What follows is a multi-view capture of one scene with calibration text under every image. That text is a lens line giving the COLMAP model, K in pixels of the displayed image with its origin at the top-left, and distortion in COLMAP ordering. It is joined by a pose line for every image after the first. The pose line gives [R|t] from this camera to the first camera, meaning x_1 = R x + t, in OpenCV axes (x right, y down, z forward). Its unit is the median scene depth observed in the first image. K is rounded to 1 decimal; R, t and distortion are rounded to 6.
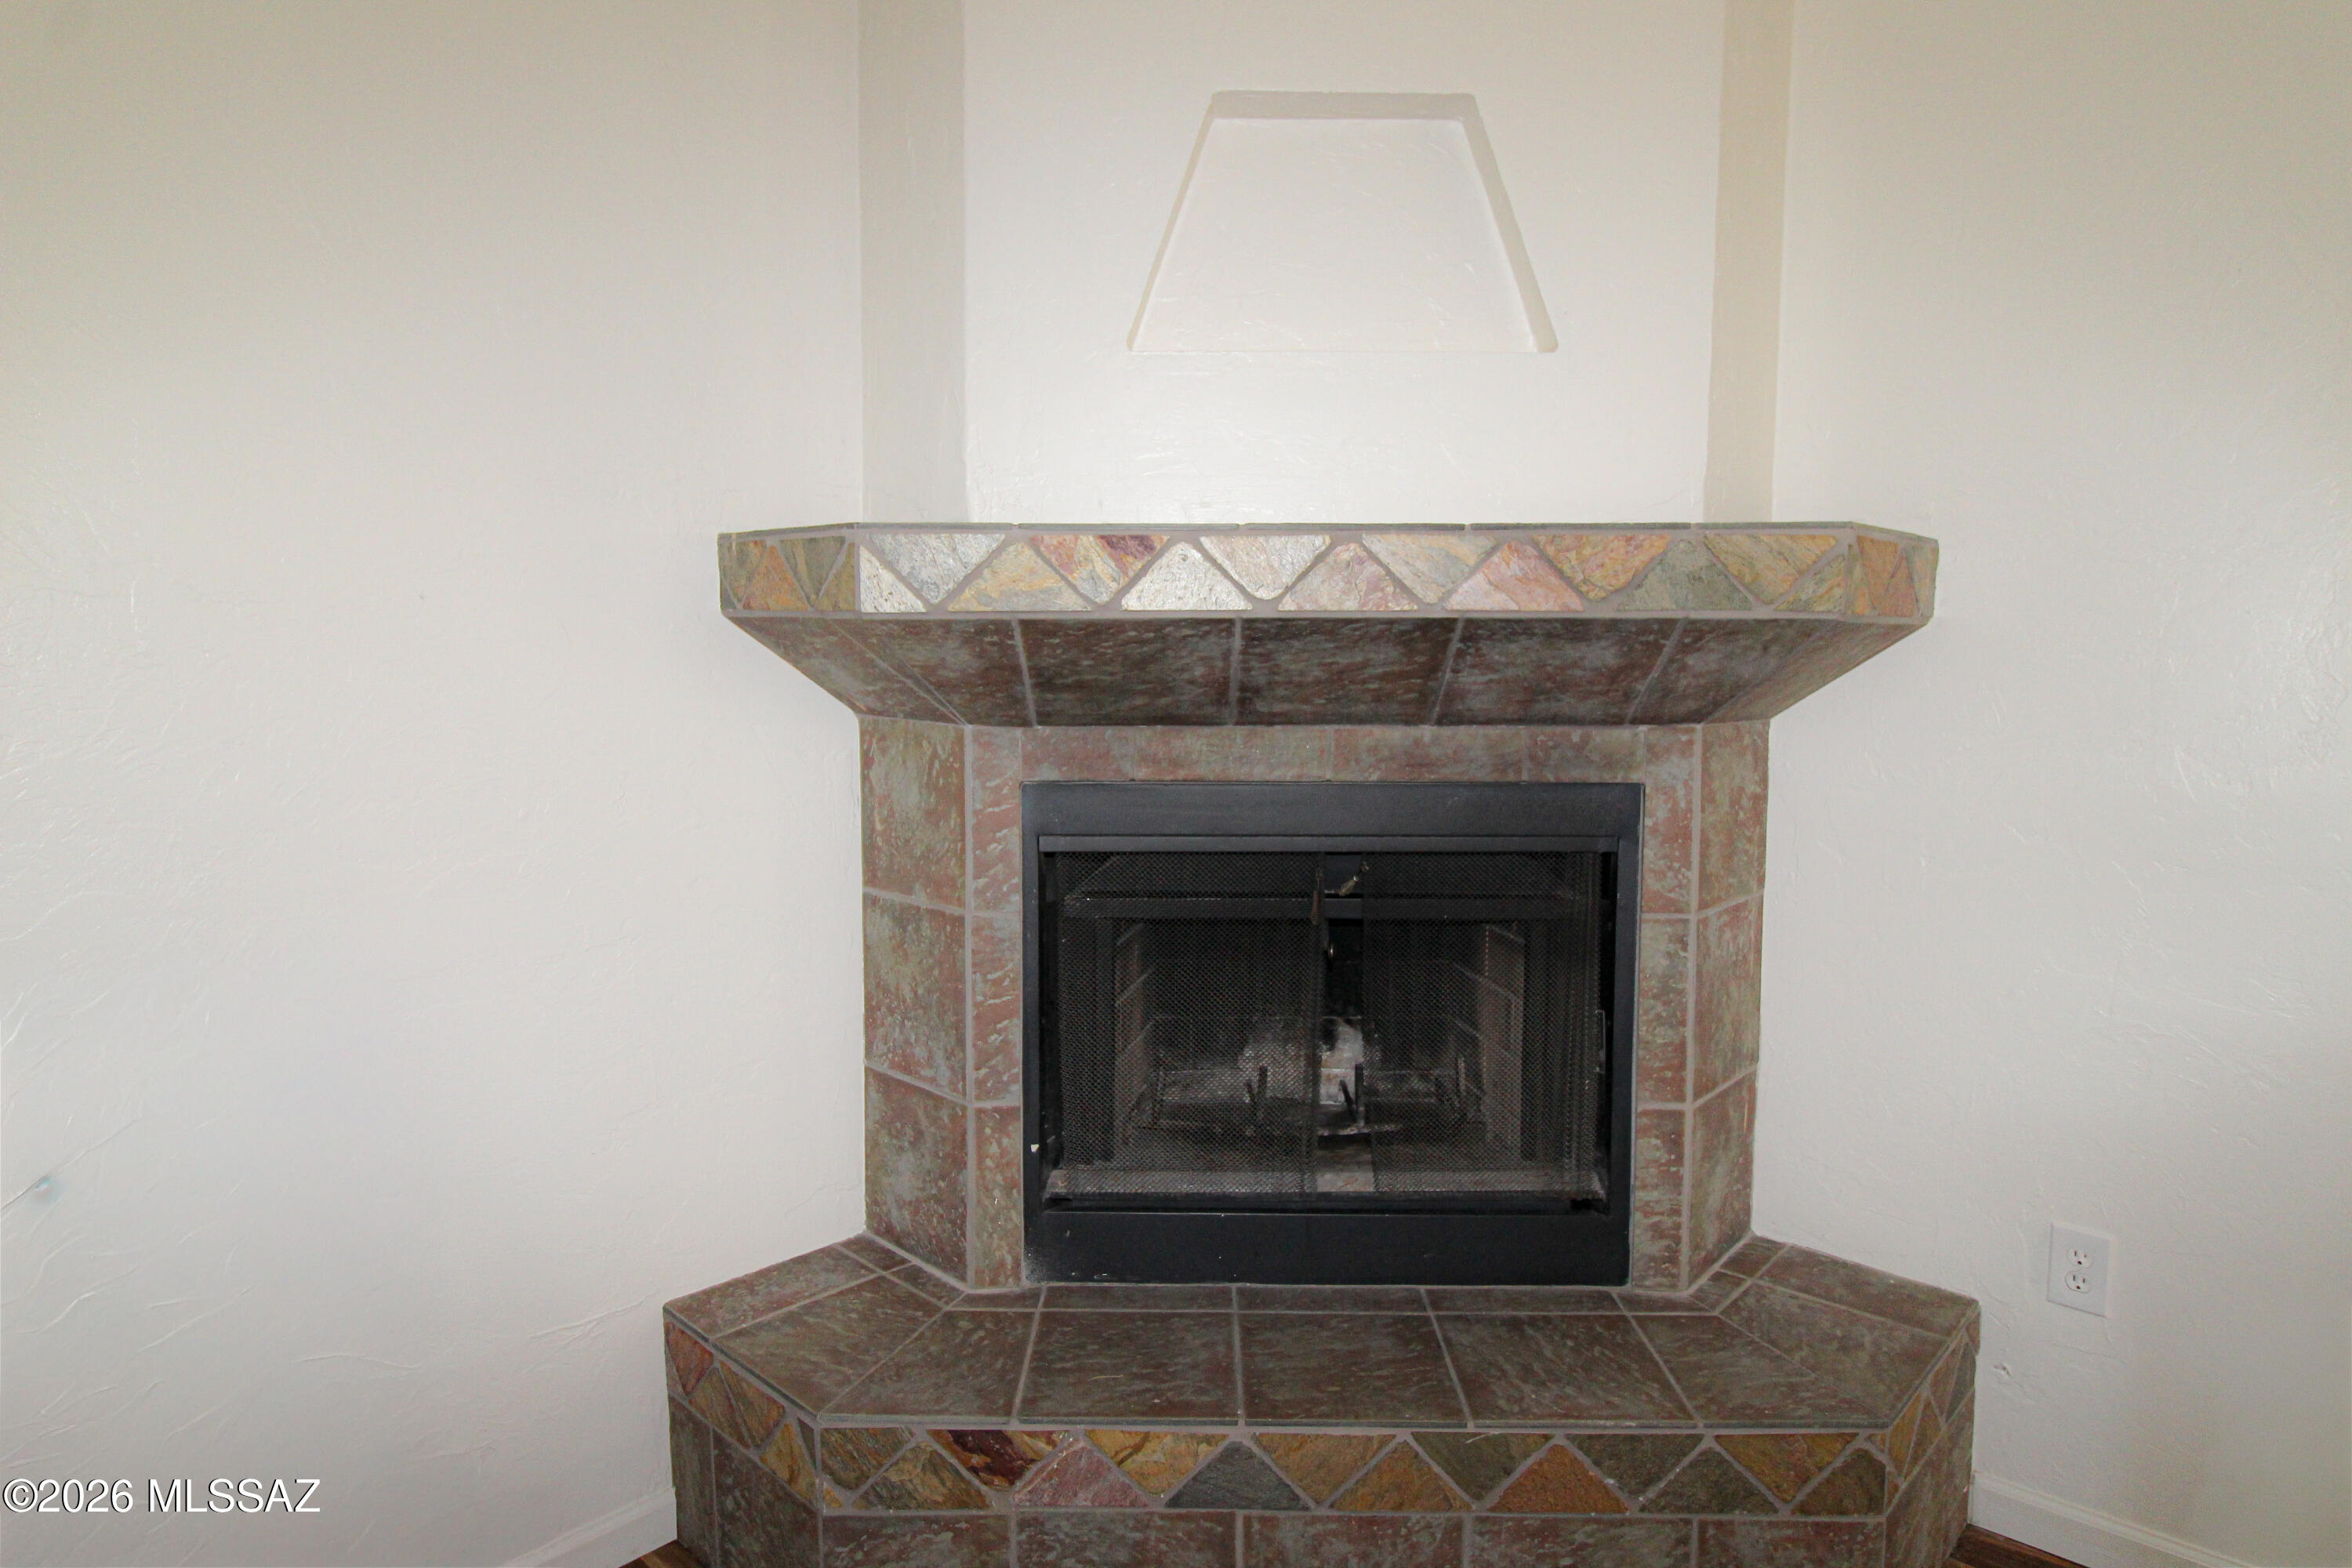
lens RADIAL K [[1380.6, 0, 1177.3], [0, 1380.6, 761.0], [0, 0, 1]] dist [0.013885, -0.017594]
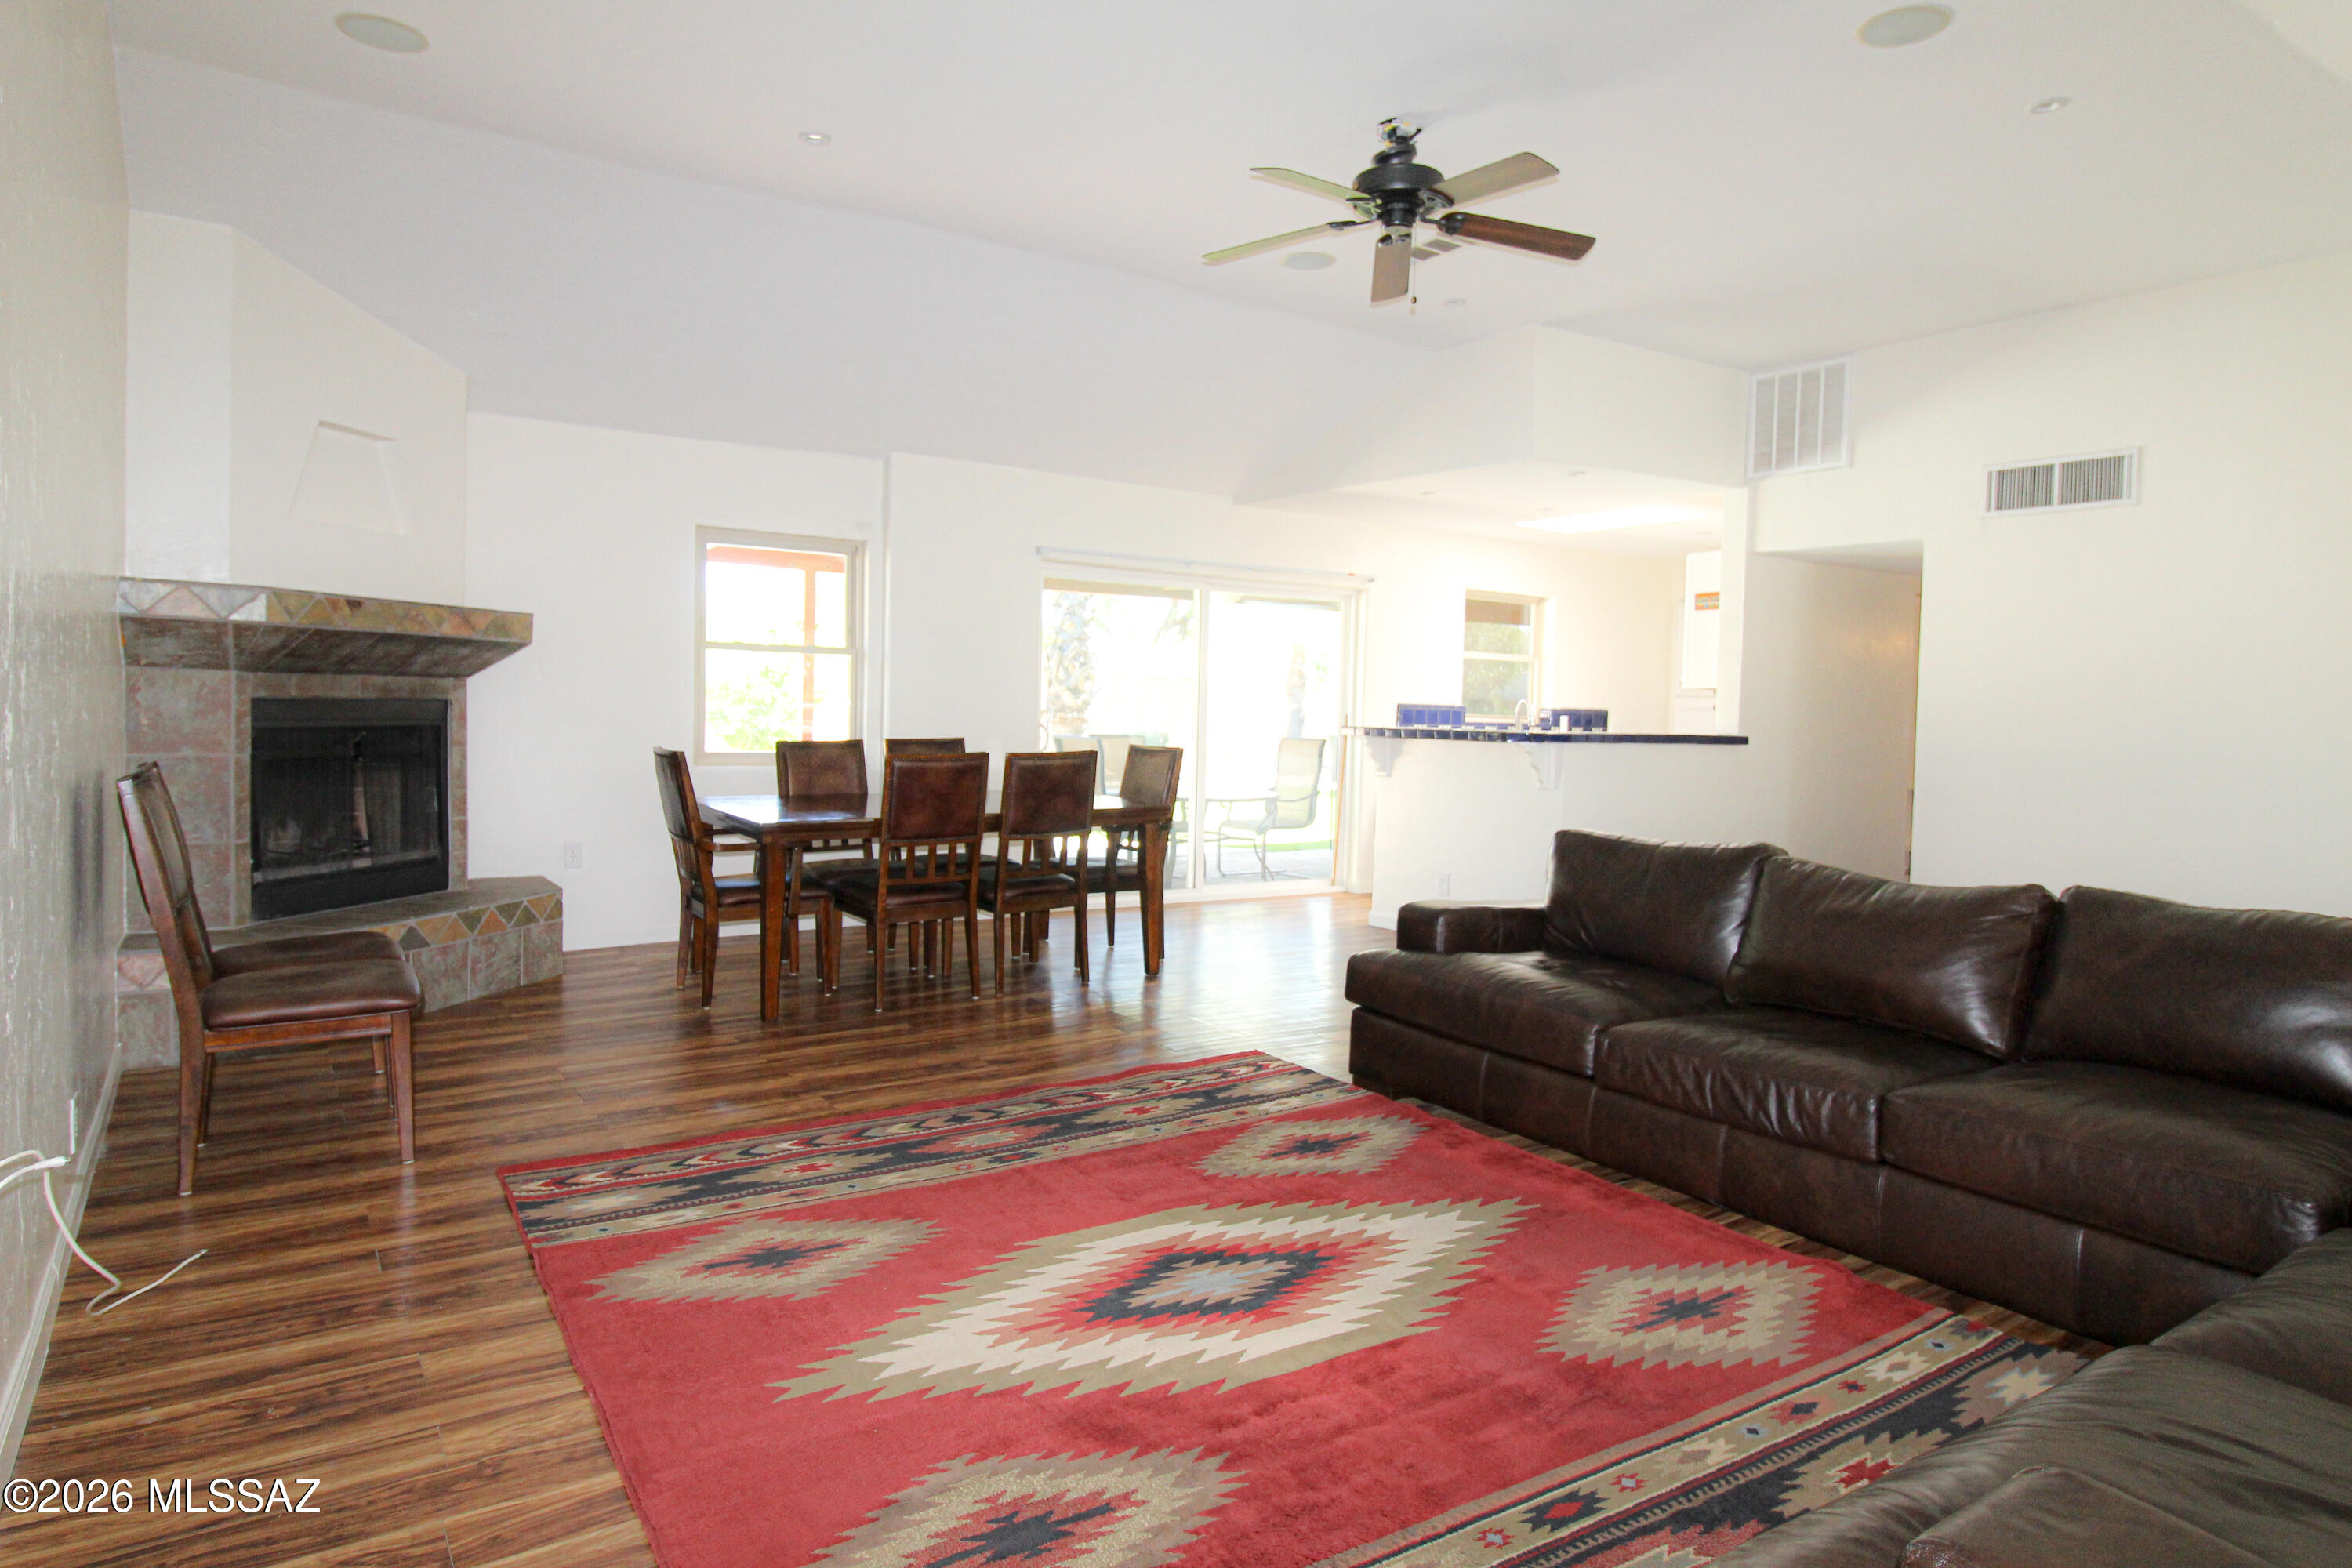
lens RADIAL K [[1380.6, 0, 1177.3], [0, 1380.6, 761.0], [0, 0, 1]] dist [0.013885, -0.017594]
pose [[0.212429, -0.036925, 0.976479, -2.031209], [0.060816, 0.997848, 0.024503, 0.157823], [-0.975282, 0.054181, 0.214218, -0.982308]]
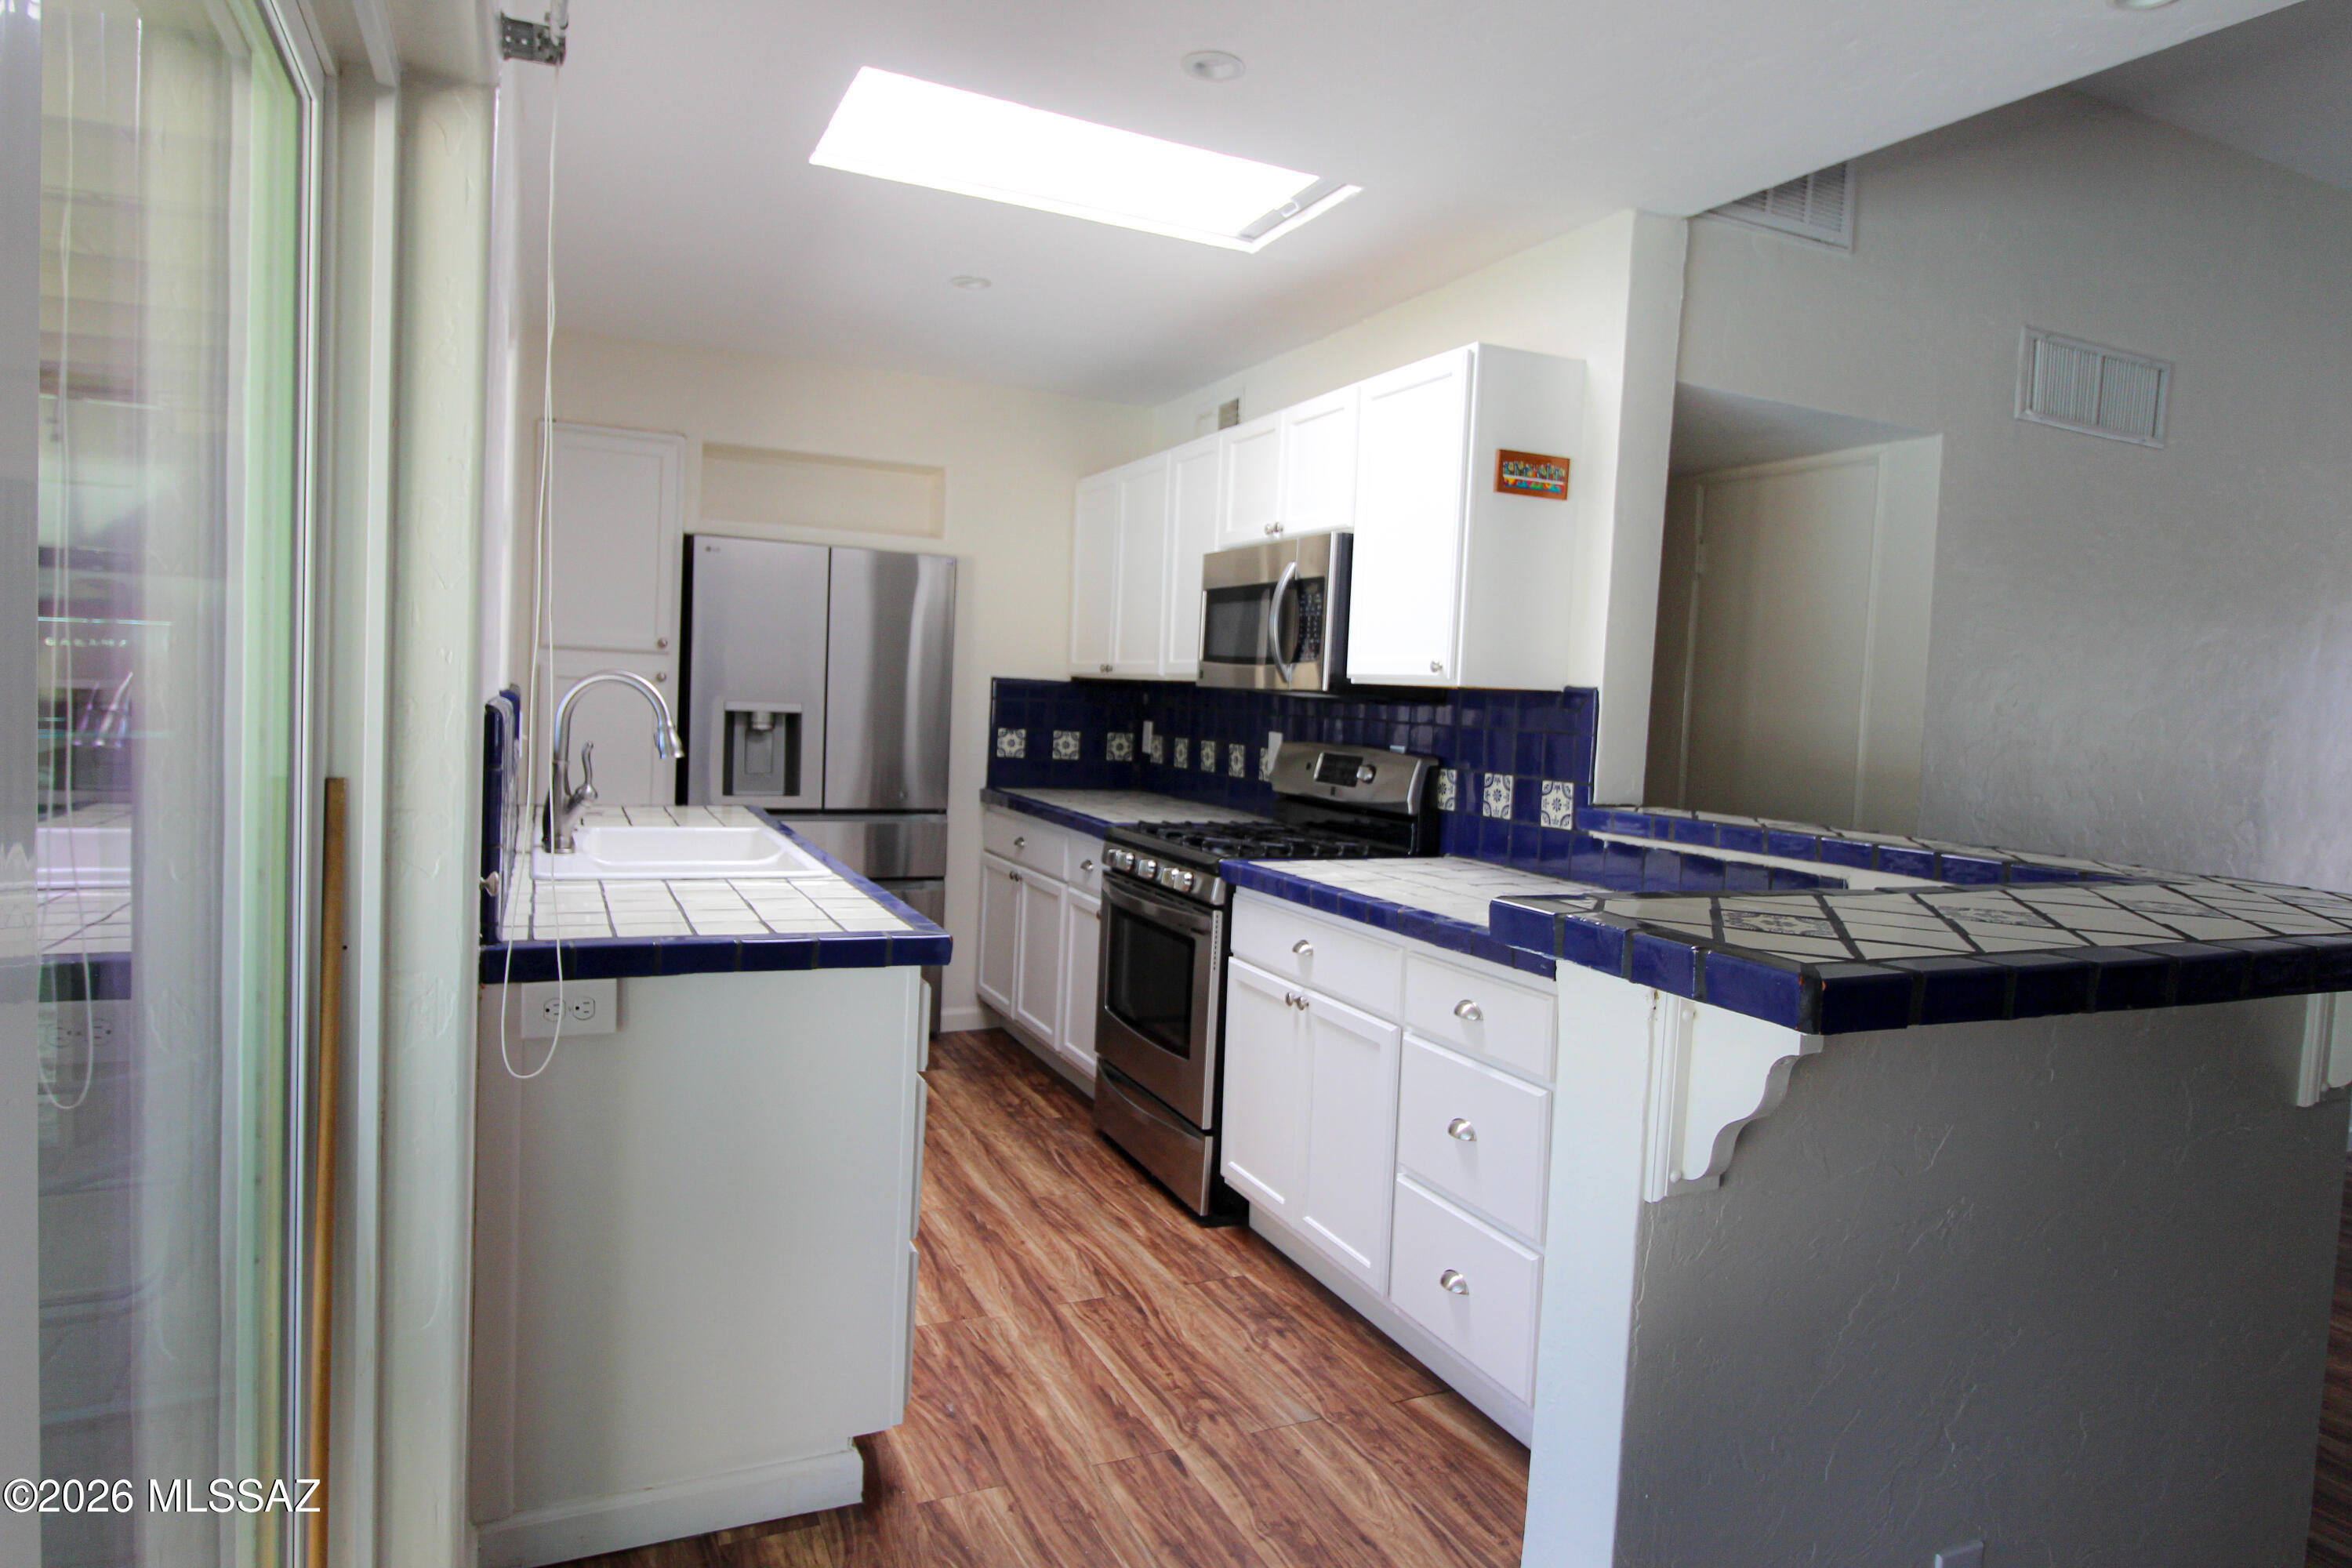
lens RADIAL K [[1380.6, 0, 1177.3], [0, 1380.6, 761.0], [0, 0, 1]] dist [0.013885, -0.017594]
pose [[-0.932354, -0.069362, 0.354831, 1.561321], [-0.023180, 0.990873, 0.132787, 0.032354], [-0.360803, 0.115580, -0.925453, -0.069924]]
